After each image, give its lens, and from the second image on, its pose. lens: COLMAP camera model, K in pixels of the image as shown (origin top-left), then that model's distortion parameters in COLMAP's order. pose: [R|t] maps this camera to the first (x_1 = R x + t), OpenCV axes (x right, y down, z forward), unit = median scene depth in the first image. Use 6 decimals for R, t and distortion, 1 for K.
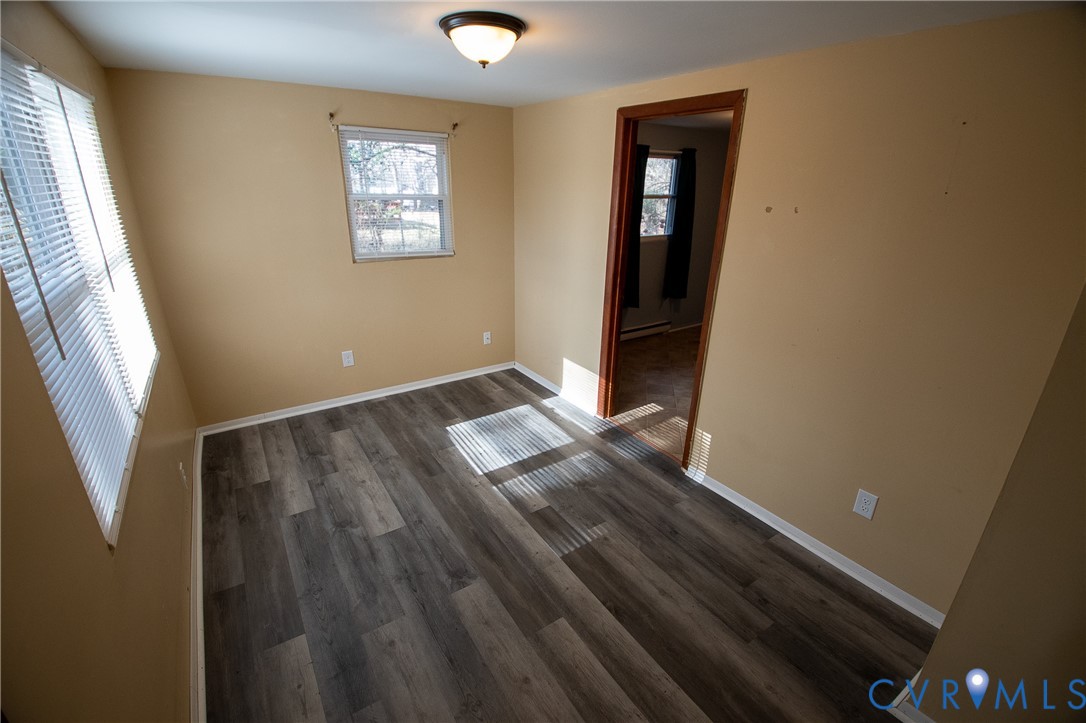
lens RADIAL K [[479.9, 0, 542.3], [0, 479.9, 356.6], [0, 0, 1]] dist [0.012385, -0.022878]
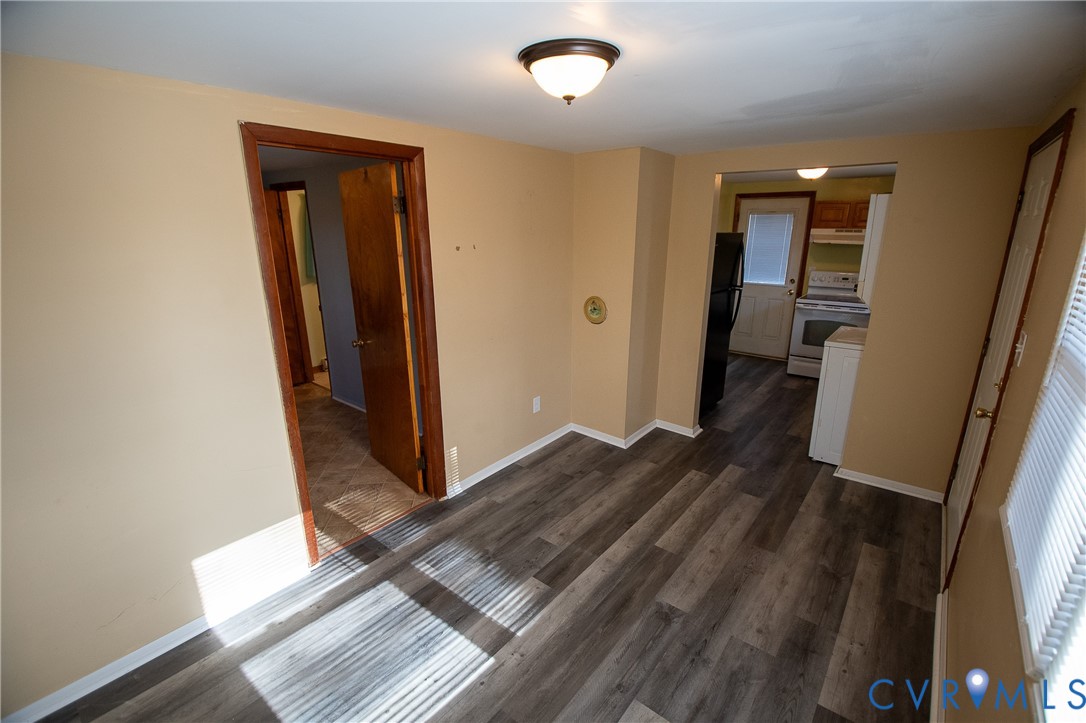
lens RADIAL K [[479.9, 0, 542.3], [0, 479.9, 356.6], [0, 0, 1]] dist [0.012385, -0.022878]
pose [[-0.293793, -0.274867, 0.915497, -0.829895], [0.324268, 0.872309, 0.365961, -0.447771], [-0.899186, 0.404383, -0.167148, 1.126177]]
